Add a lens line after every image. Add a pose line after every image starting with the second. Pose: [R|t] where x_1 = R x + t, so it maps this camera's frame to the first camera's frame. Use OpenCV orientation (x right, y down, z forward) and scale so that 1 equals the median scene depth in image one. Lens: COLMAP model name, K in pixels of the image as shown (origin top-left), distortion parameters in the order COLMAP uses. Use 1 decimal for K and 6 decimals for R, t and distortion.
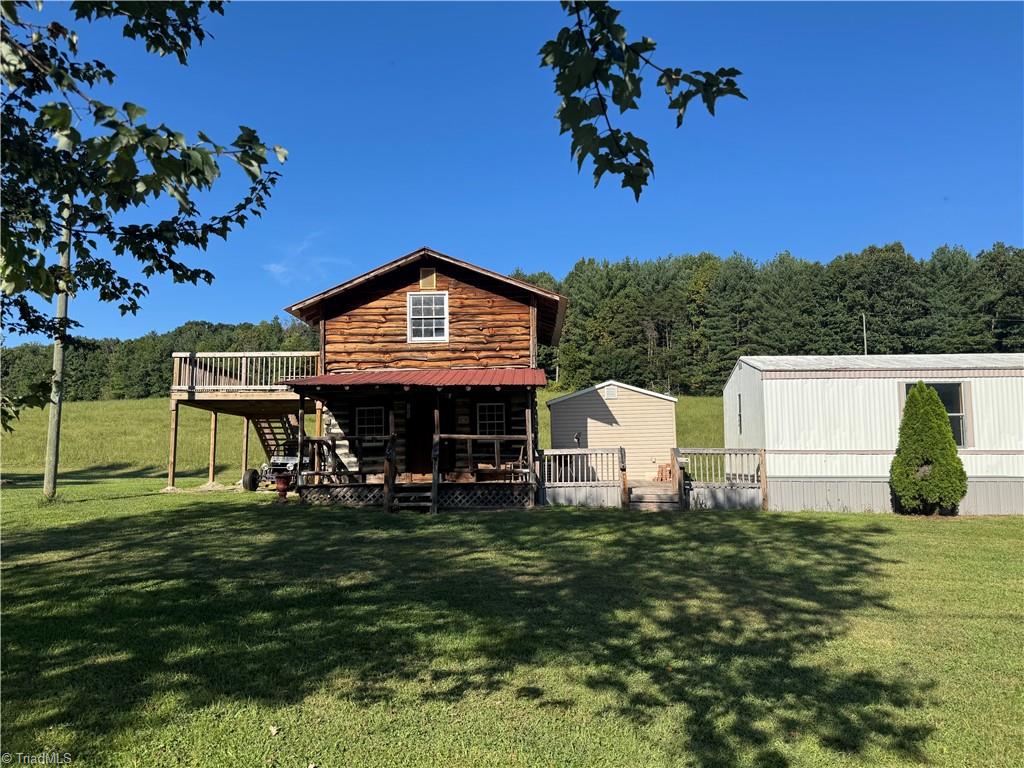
lens RADIAL K [[713.6, 0, 512.1], [0, 713.6, 385.6], [0, 0, 1]] dist [0.054018, -0.007954]
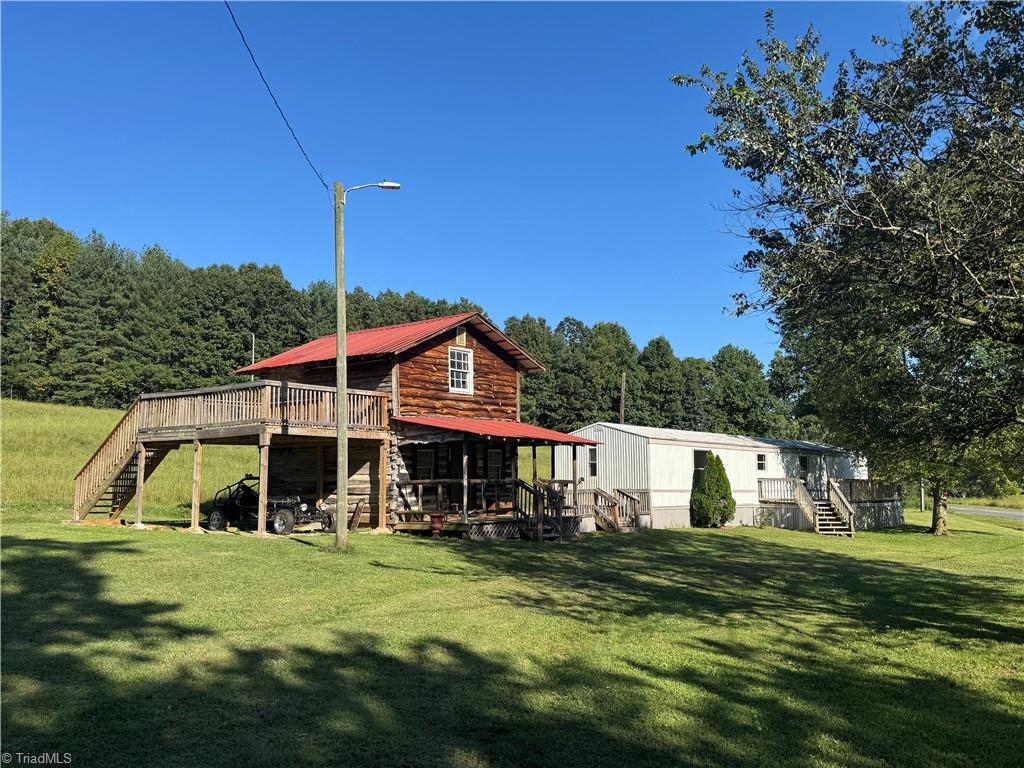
lens RADIAL K [[867.2, 0, 511.4], [0, 867.2, 387.6], [0, 0, 1]] dist [-0.002303, -0.001262]
pose [[0.588087, 0.090708, 0.803695, -1.154745], [-0.088057, 0.994965, -0.047861, -0.011323], [-0.803990, -0.042625, 0.593113, 0.130096]]
